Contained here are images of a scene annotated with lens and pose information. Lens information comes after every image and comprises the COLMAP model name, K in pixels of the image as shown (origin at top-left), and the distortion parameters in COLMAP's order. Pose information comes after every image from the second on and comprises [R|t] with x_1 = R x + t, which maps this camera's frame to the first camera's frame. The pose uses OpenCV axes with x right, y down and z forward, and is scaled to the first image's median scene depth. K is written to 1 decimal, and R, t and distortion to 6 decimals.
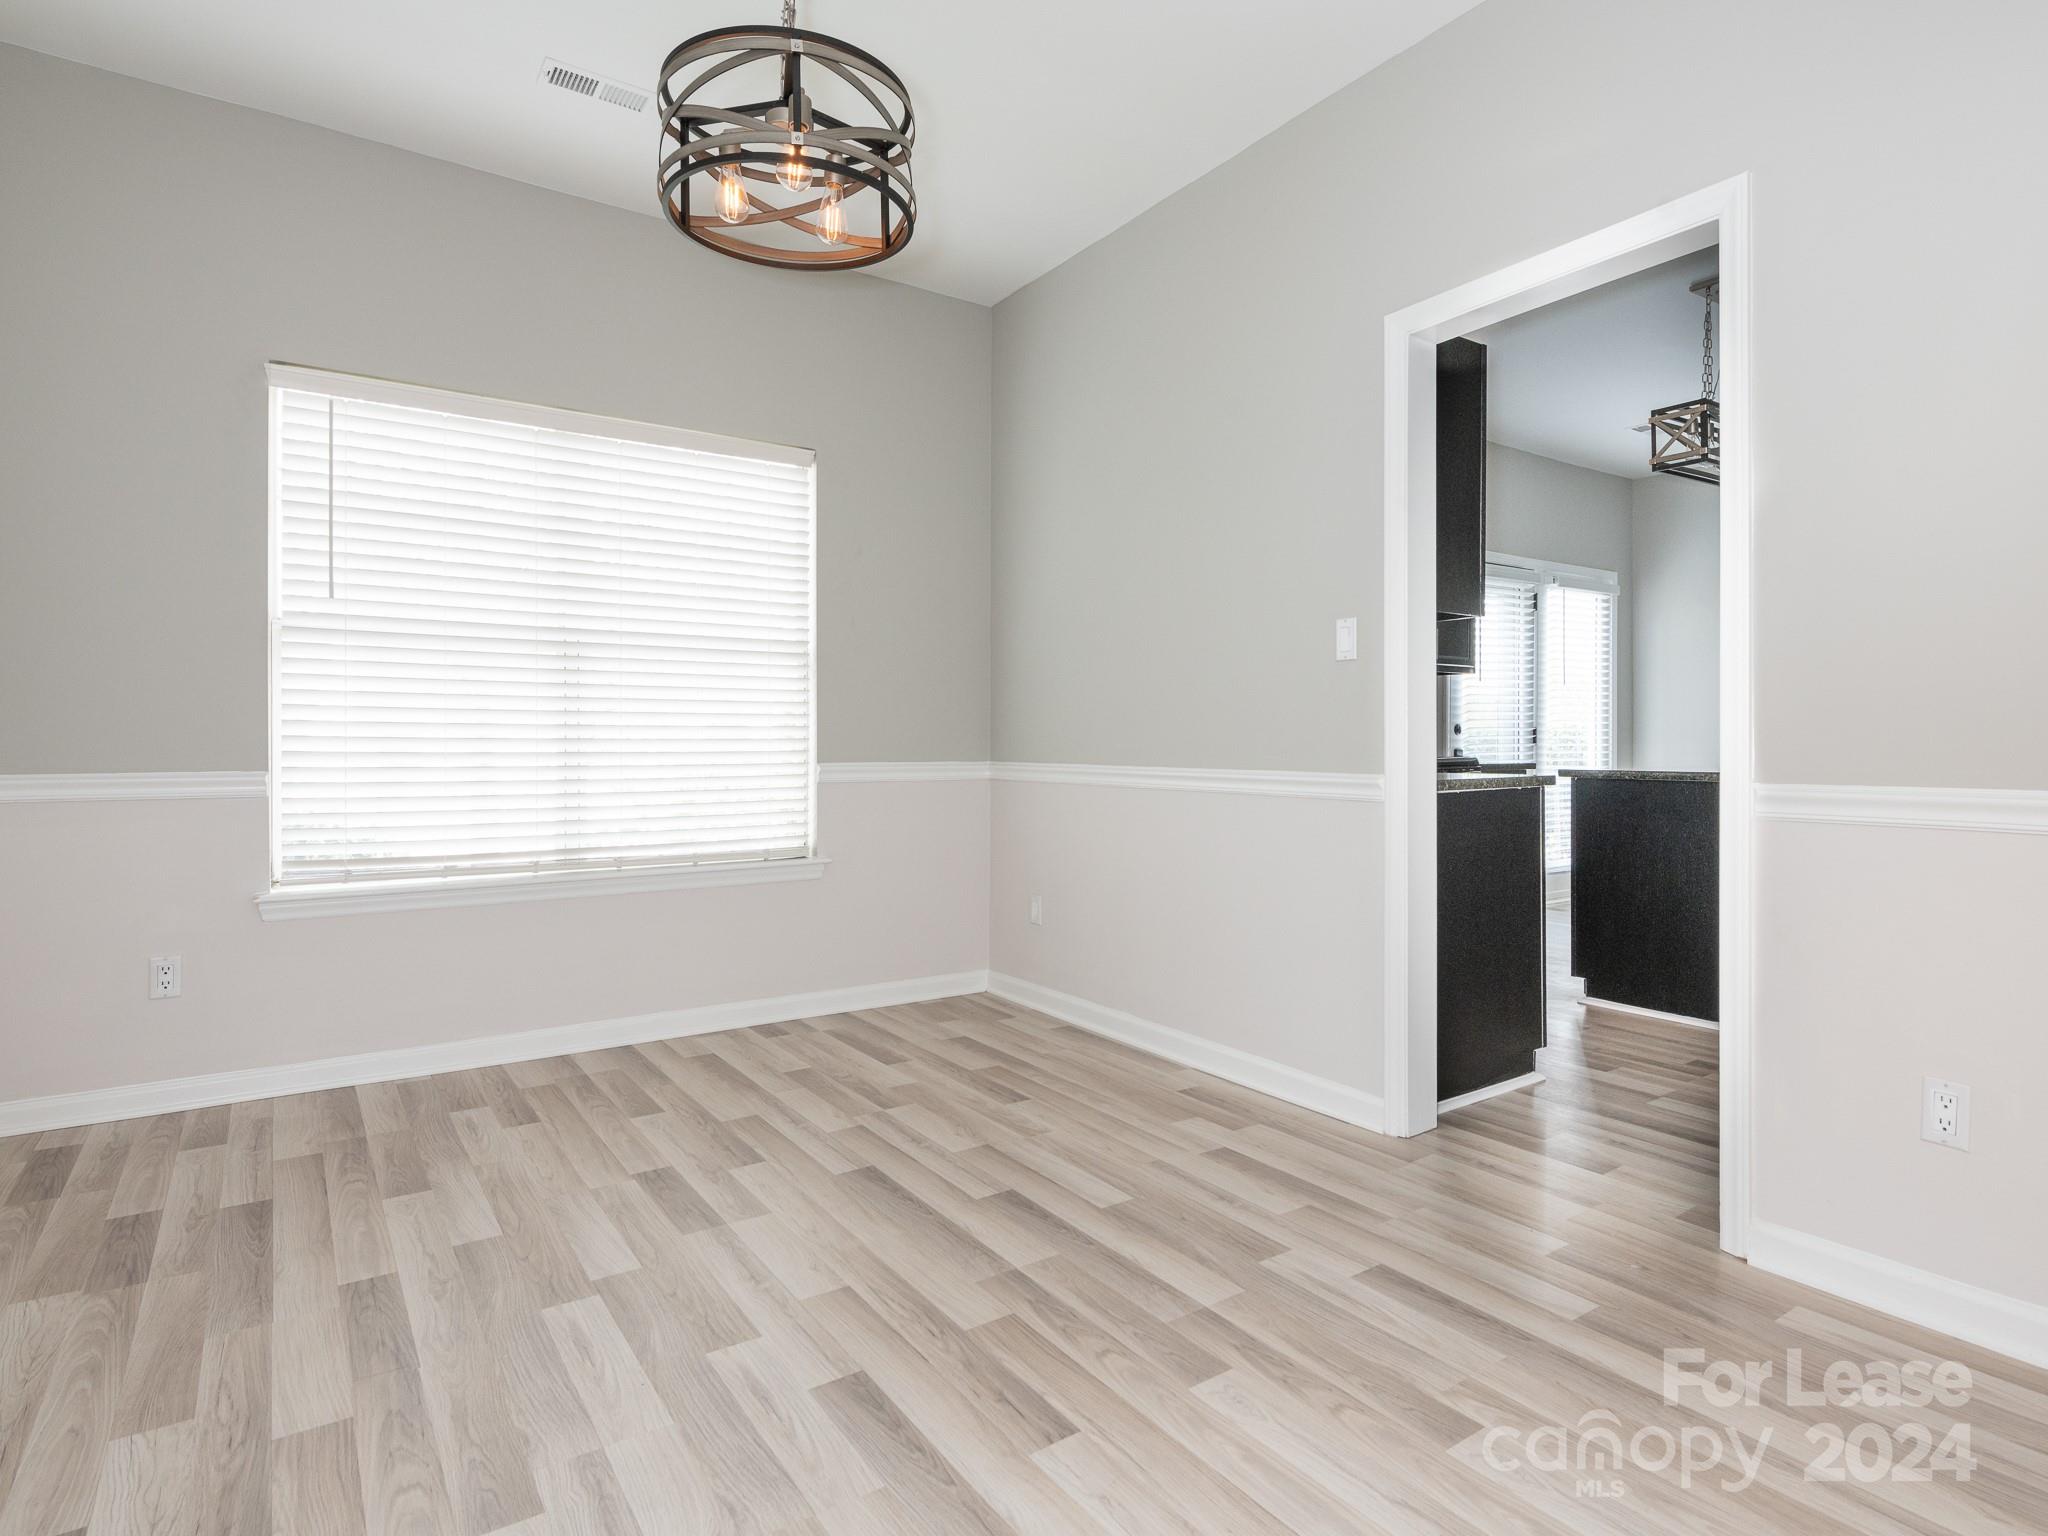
lens RADIAL K [[1072.8, 0, 972.0], [0, 1072.8, 740.5], [0, 0, 1]] dist [0.008790, -0.003882]
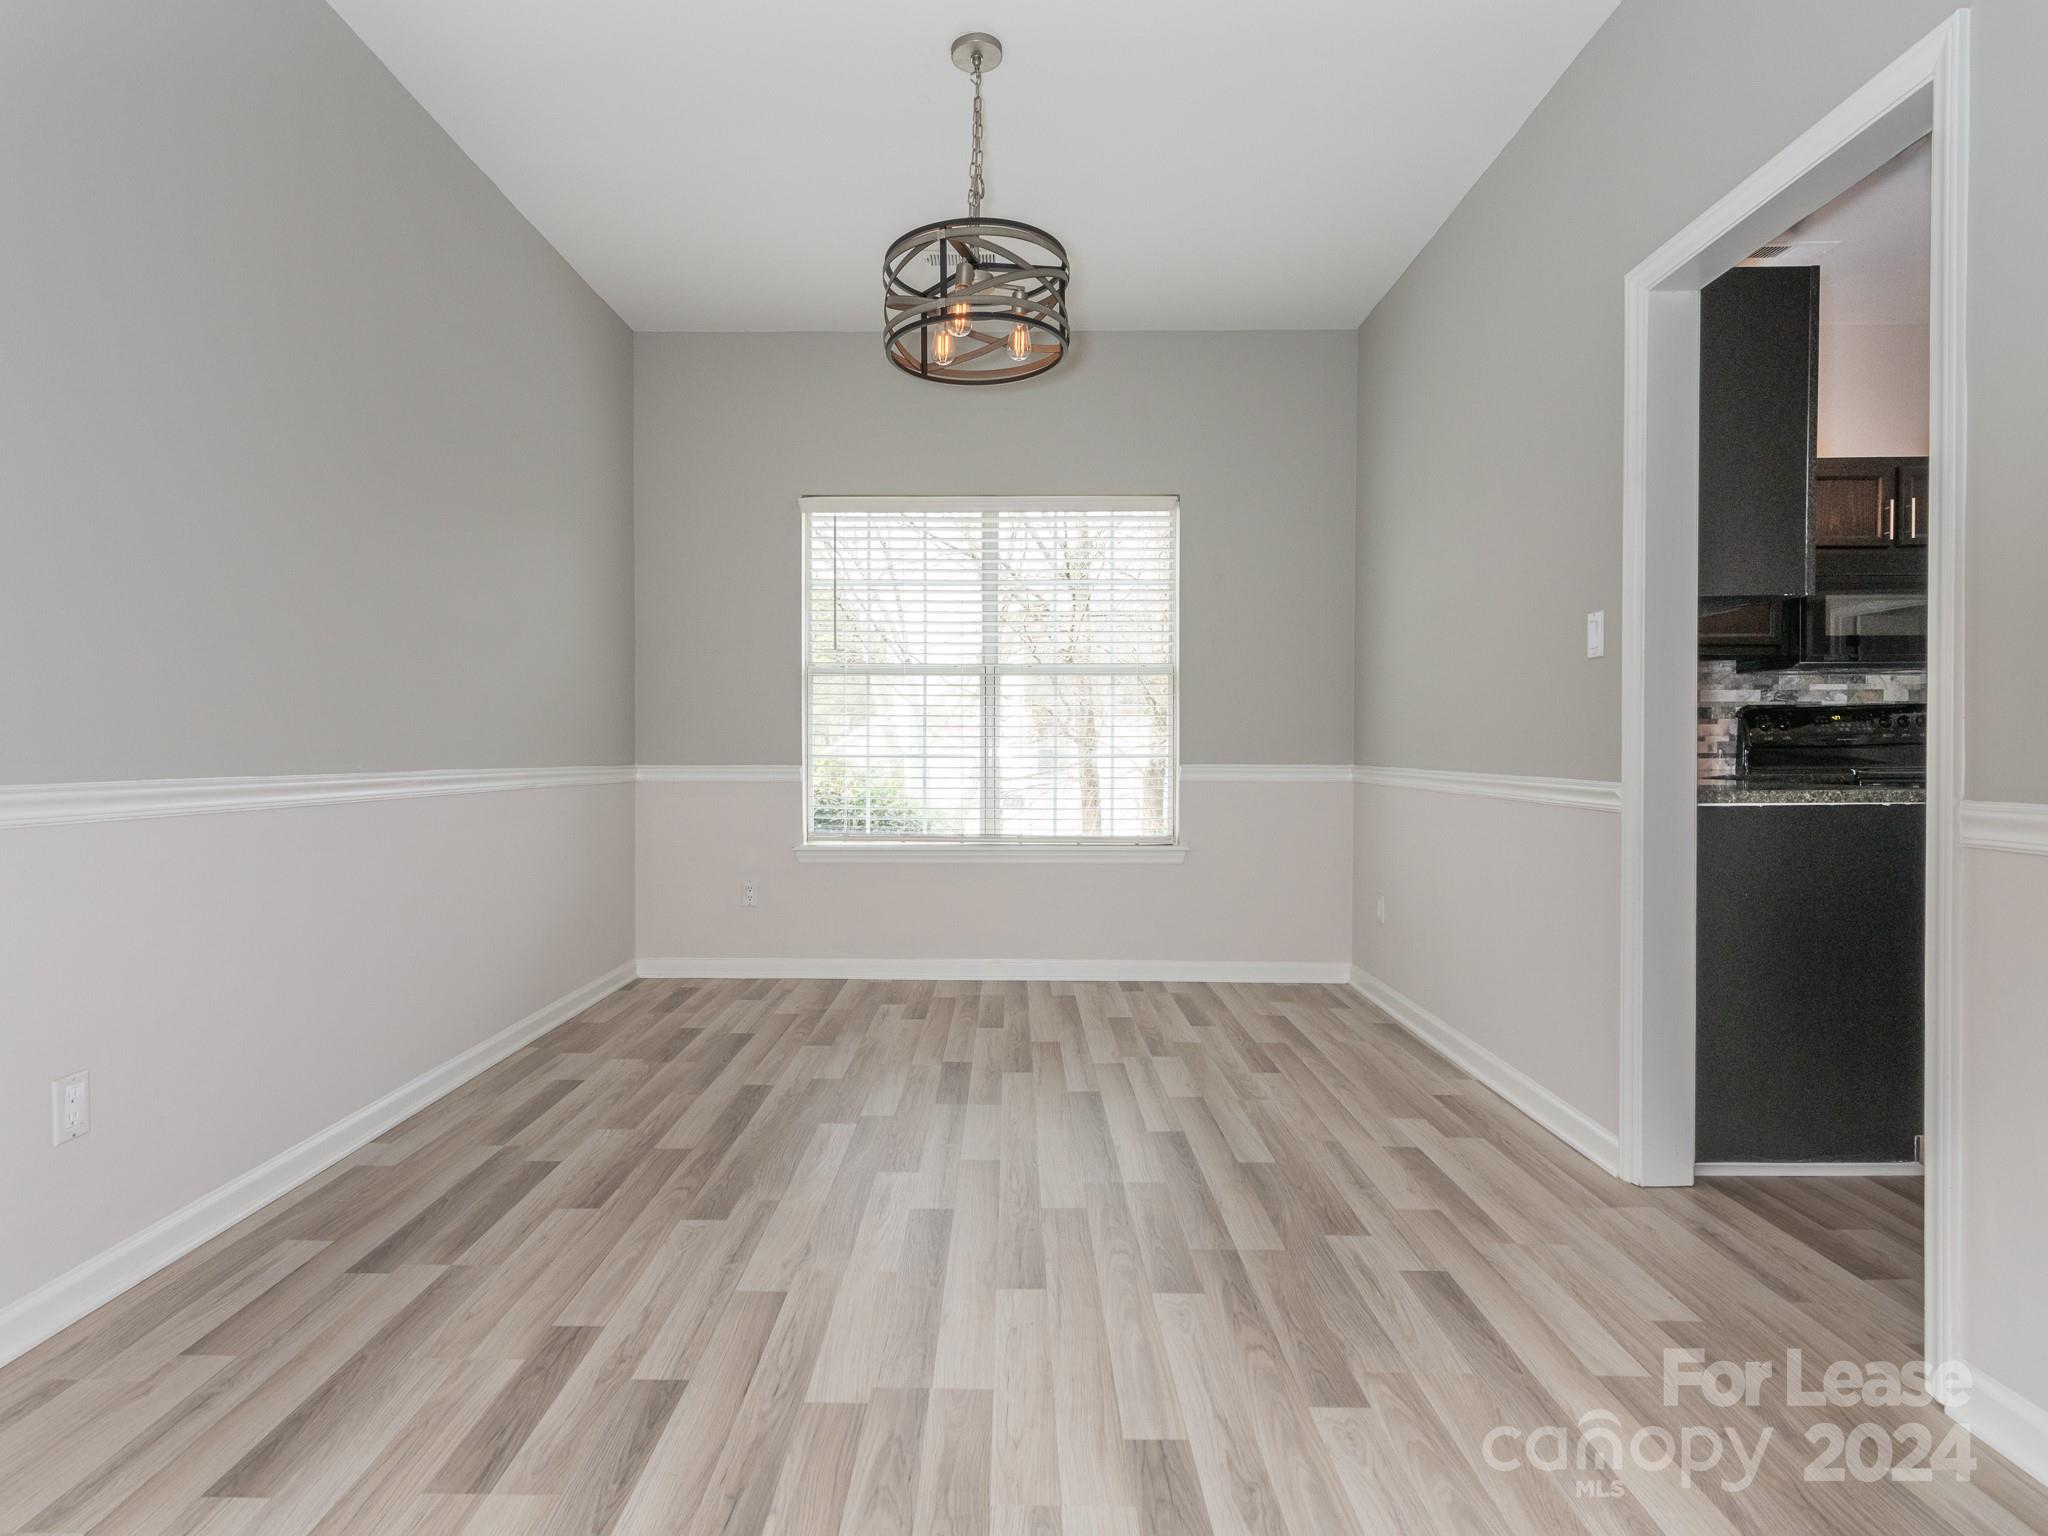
lens RADIAL K [[1021.8, 0, 1032.7], [0, 1021.8, 749.3], [0, 0, 1]] dist [0.030918, -0.001595]
pose [[0.817320, 0.002468, -0.576179, 0.479045], [-0.000492, 0.999993, 0.003586, 0.000786], [0.576184, -0.002648, 0.817316, -0.000030]]
